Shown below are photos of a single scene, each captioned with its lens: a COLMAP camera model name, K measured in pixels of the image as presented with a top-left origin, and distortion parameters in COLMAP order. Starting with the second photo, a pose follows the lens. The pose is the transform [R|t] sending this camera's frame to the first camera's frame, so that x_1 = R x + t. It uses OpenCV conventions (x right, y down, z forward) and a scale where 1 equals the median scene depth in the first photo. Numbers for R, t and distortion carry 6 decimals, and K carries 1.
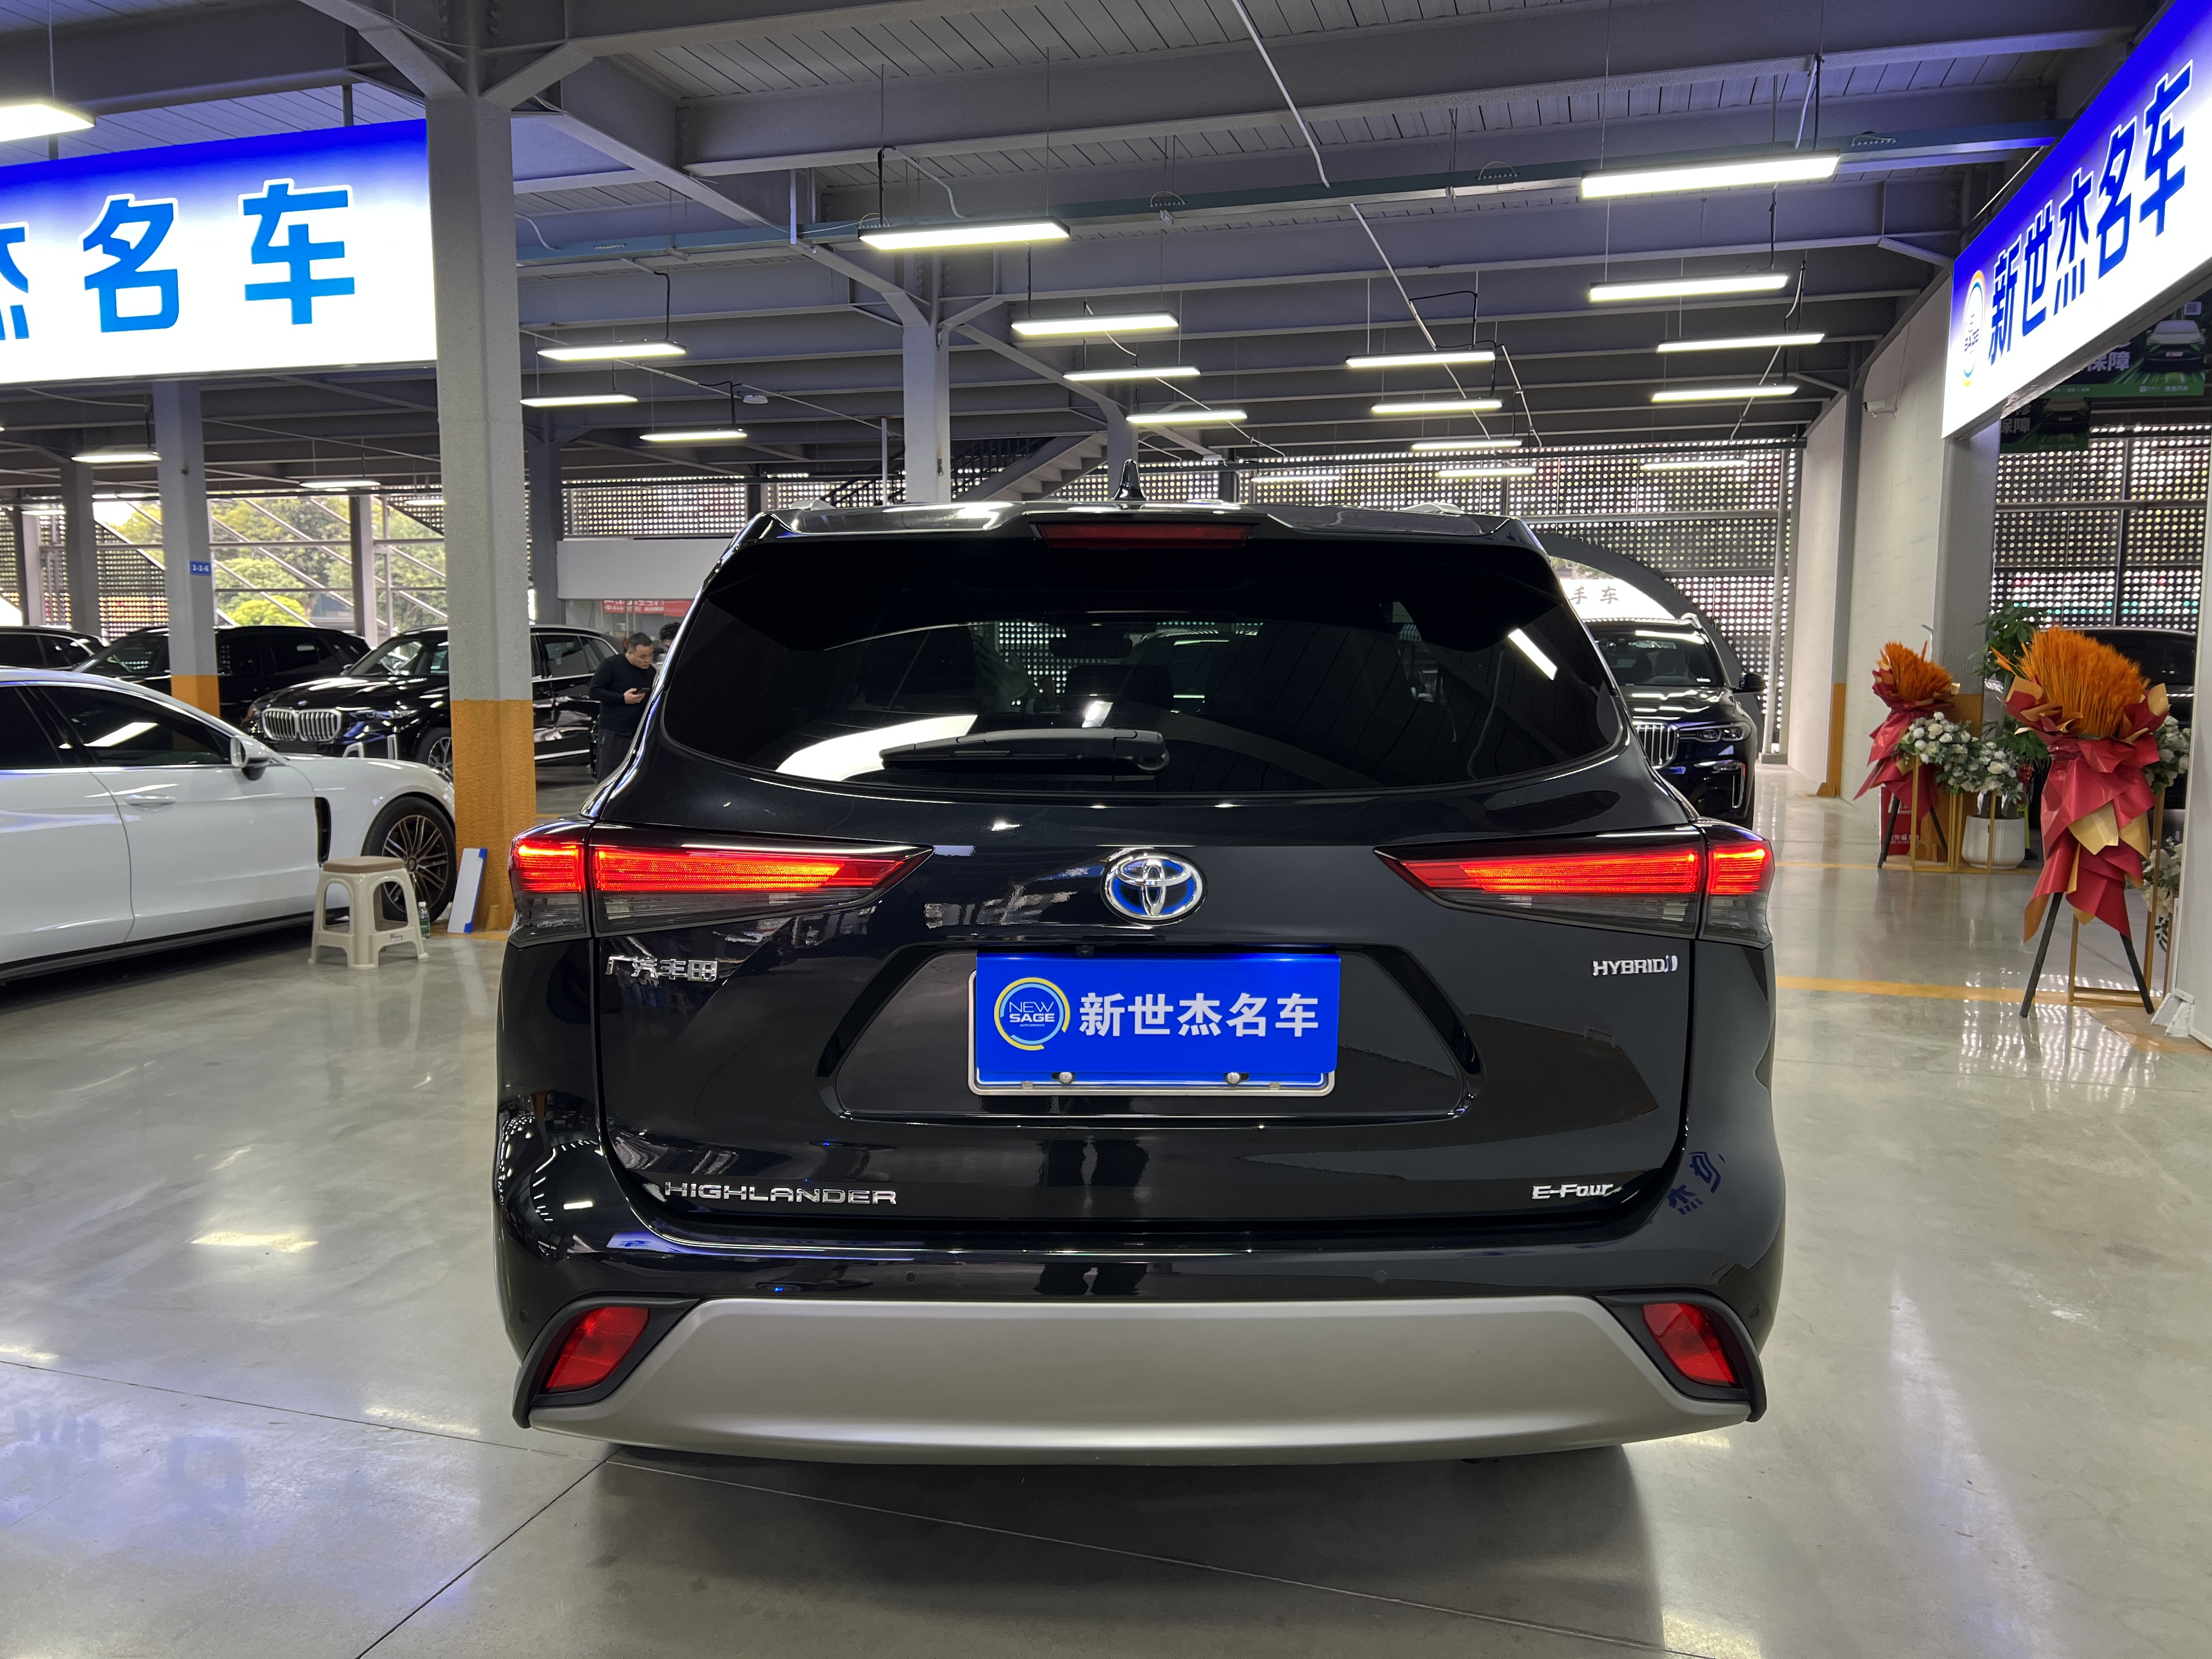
lens RADIAL K [[1666.4, 0, 1089.9], [0, 1666.4, 864.3], [0, 0, 1]] dist [0.064450, -0.063070]
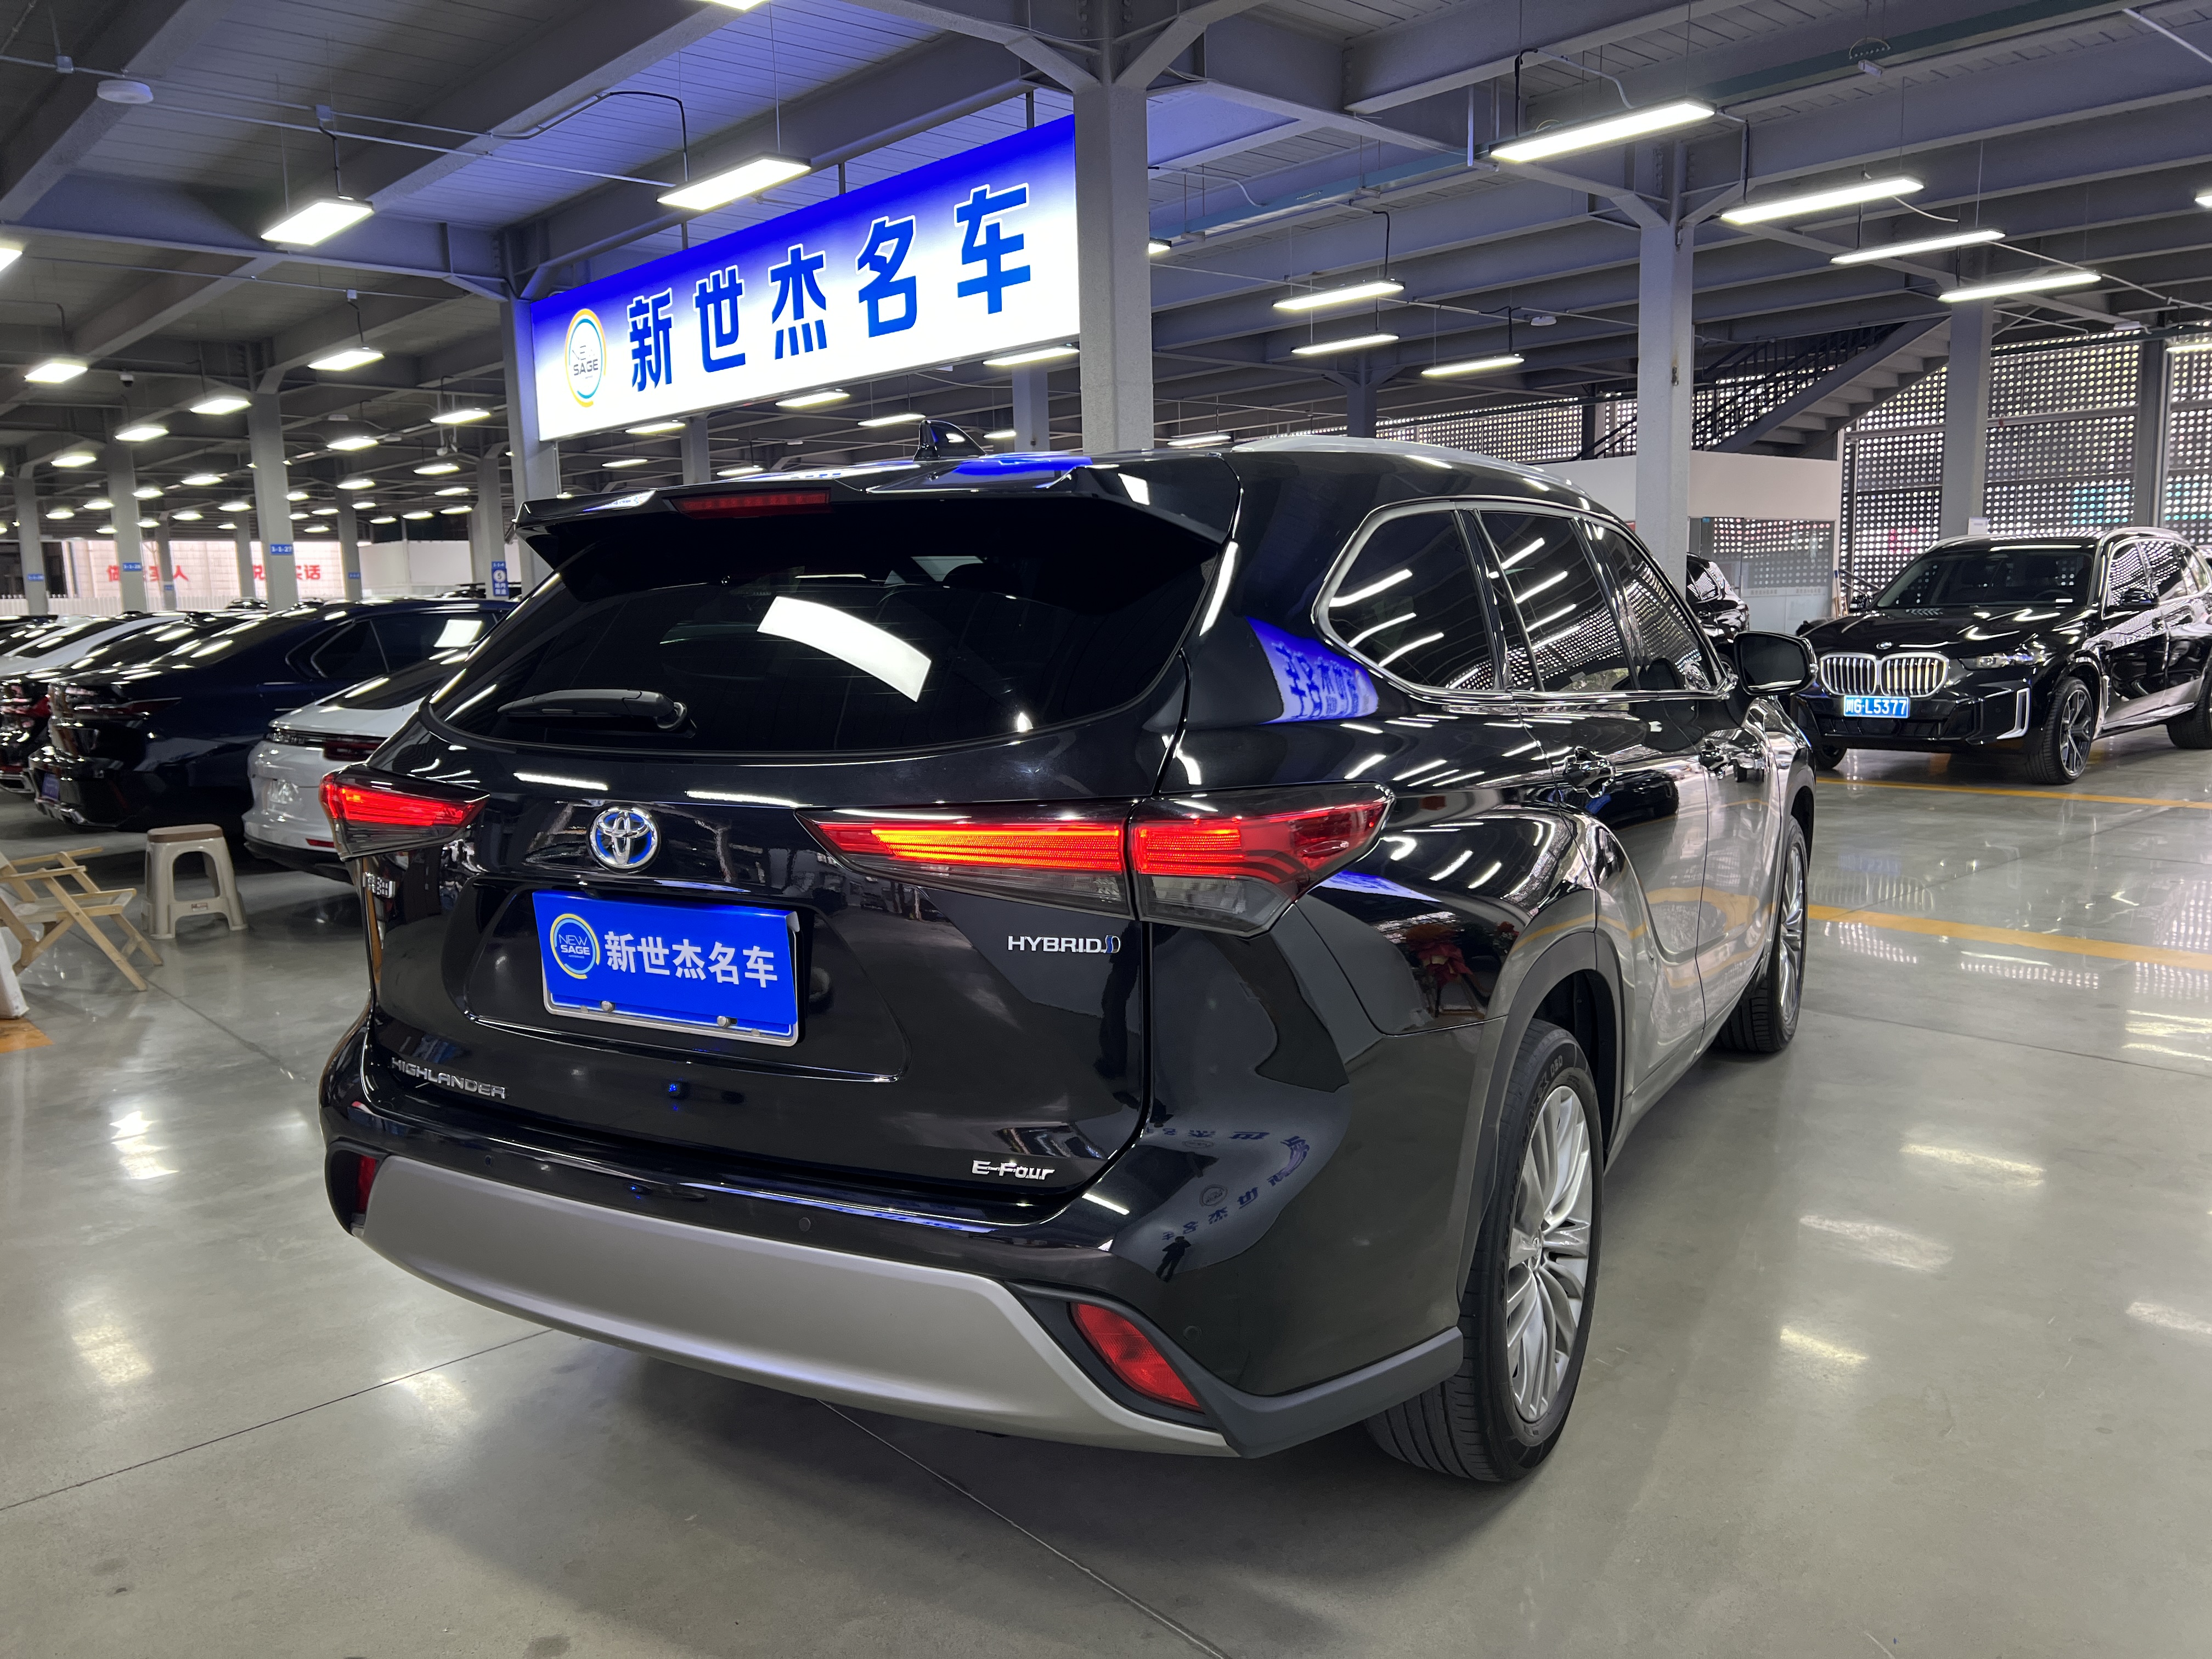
lens RADIAL K [[1671.0, 0, 1112.9], [0, 1671.0, 861.1], [0, 0, 1]] dist [0.056011, -0.076444]
pose [[0.870184, 0.051606, -0.490017, 0.199873], [-0.032114, 0.998326, 0.048110, -0.008052], [0.491680, -0.026128, 0.870384, 0.047545]]
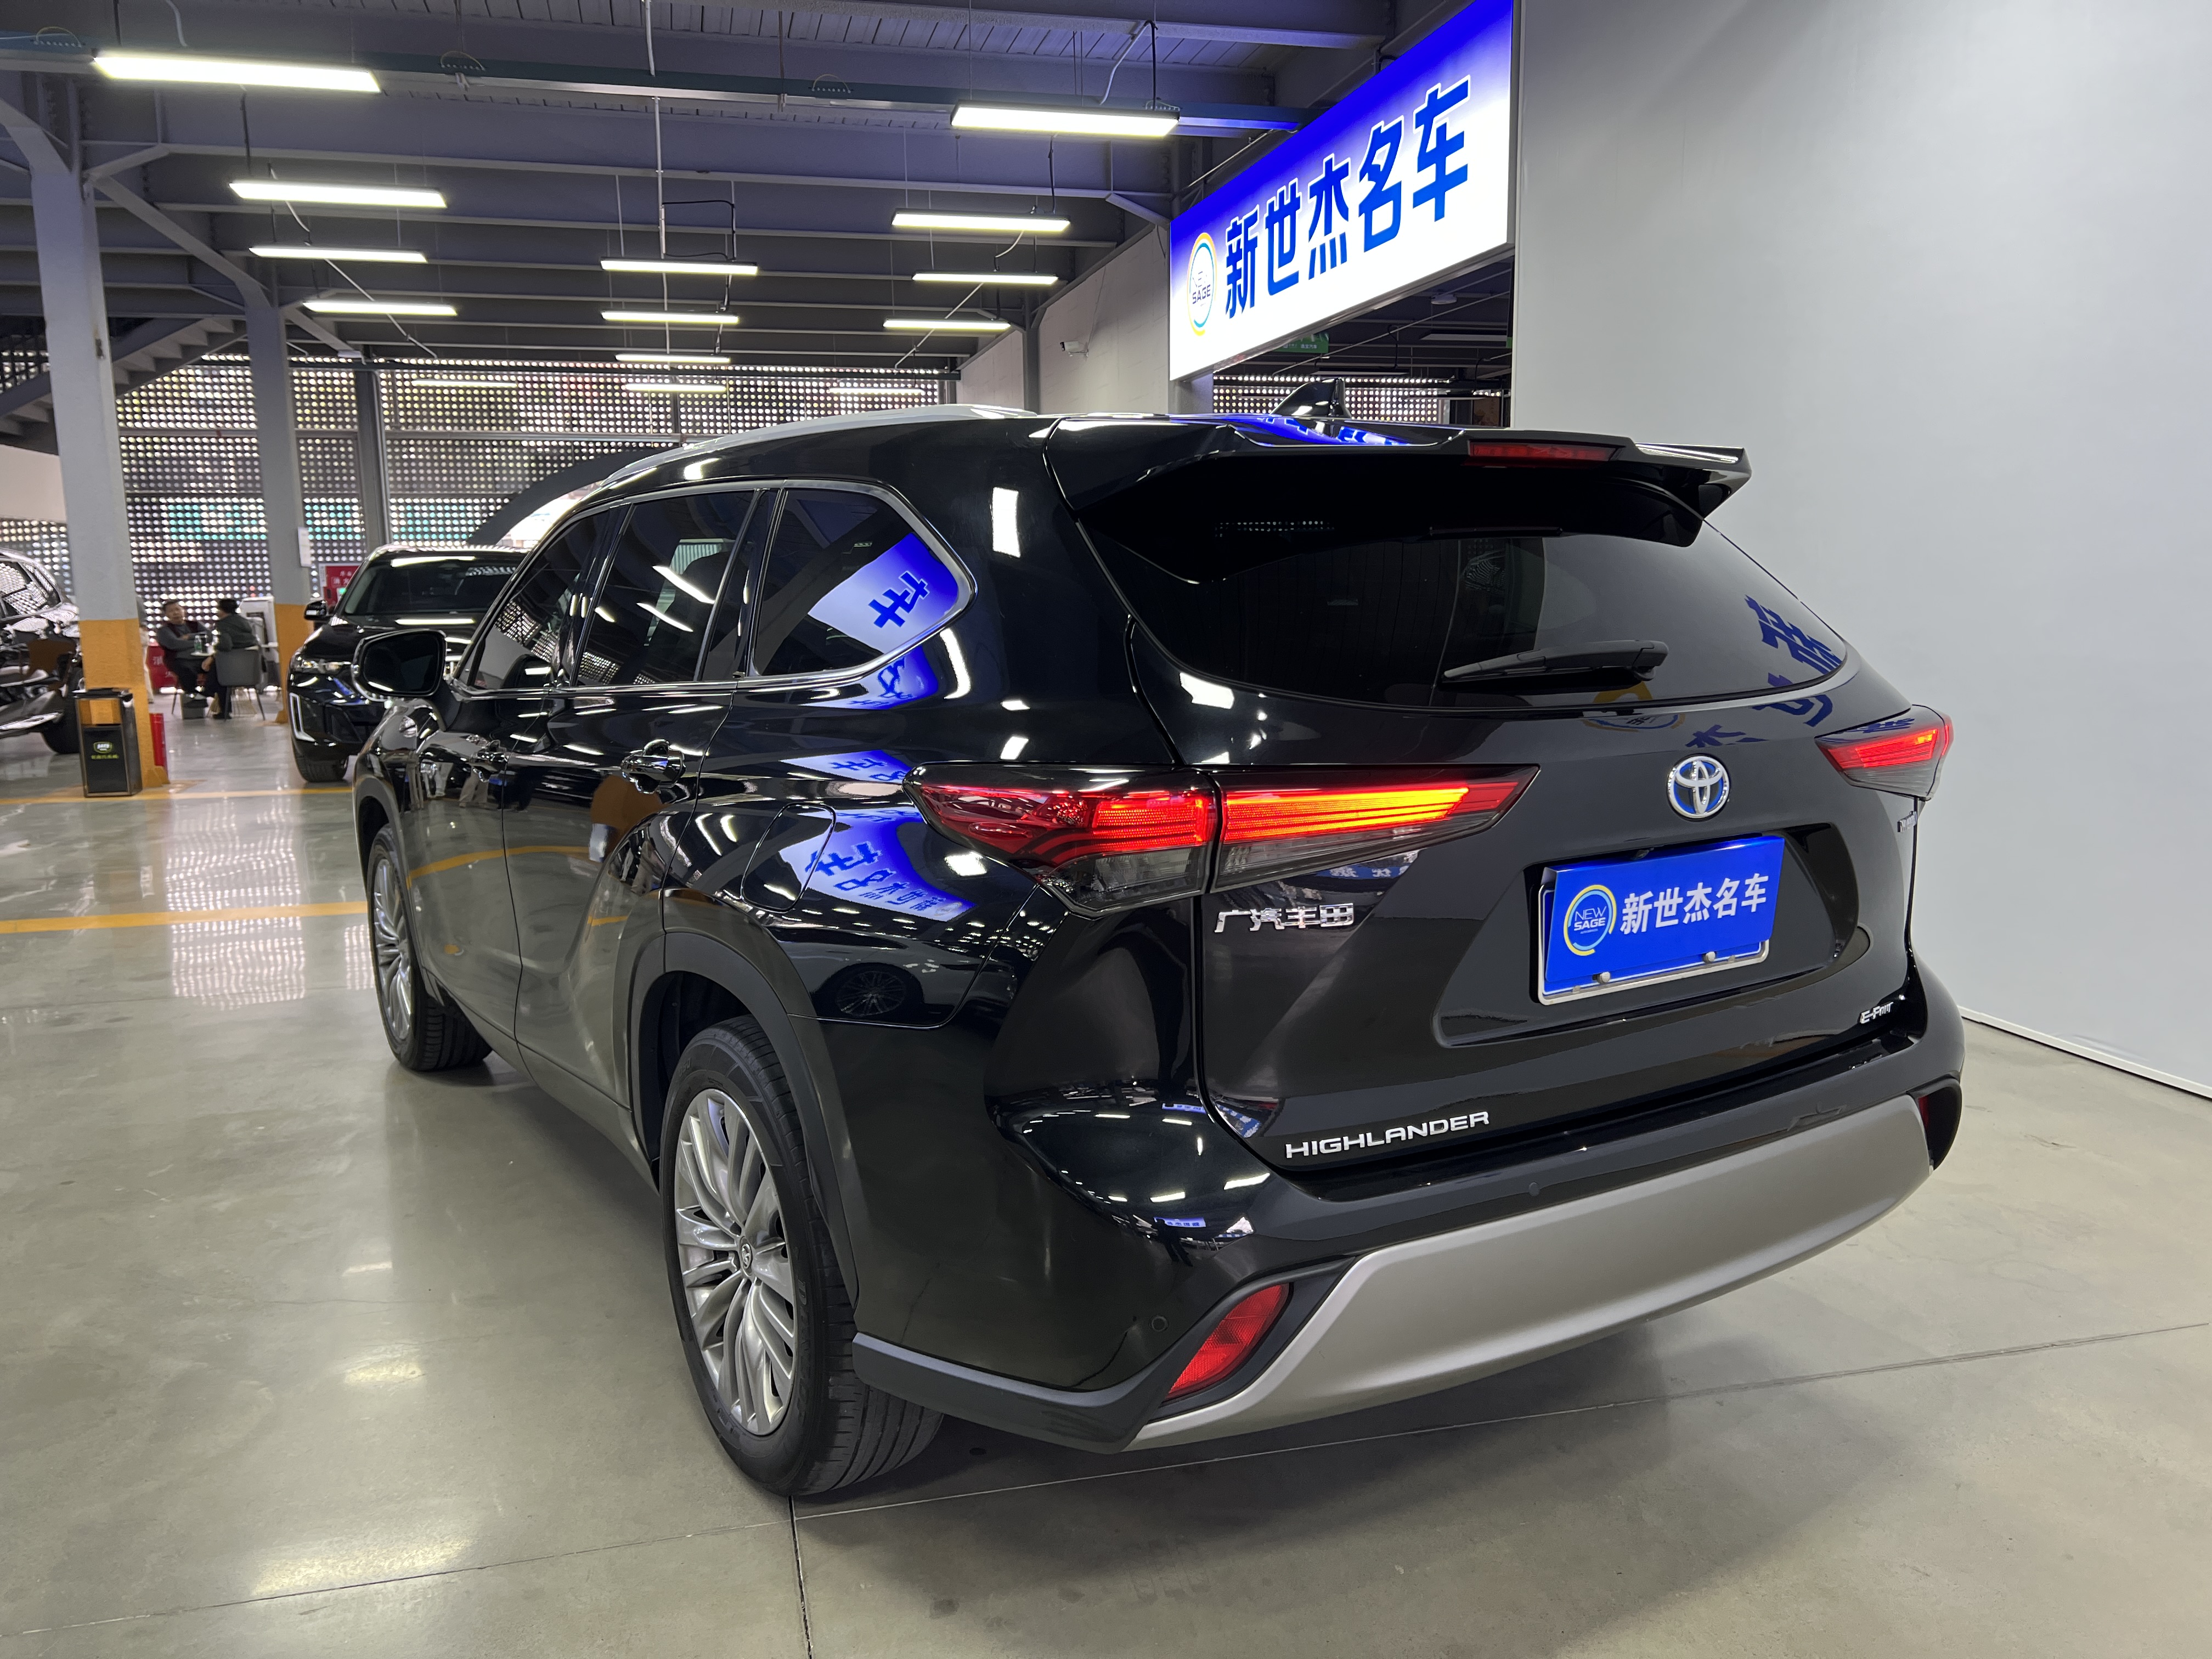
lens RADIAL K [[1666.4, 0, 1089.9], [0, 1666.4, 864.3], [0, 0, 1]] dist [0.064450, -0.063070]
pose [[0.852024, -0.104014, 0.513066, -0.200196], [0.080090, 0.994424, 0.068598, -0.009957], [-0.517341, -0.017356, 0.855604, 0.065061]]
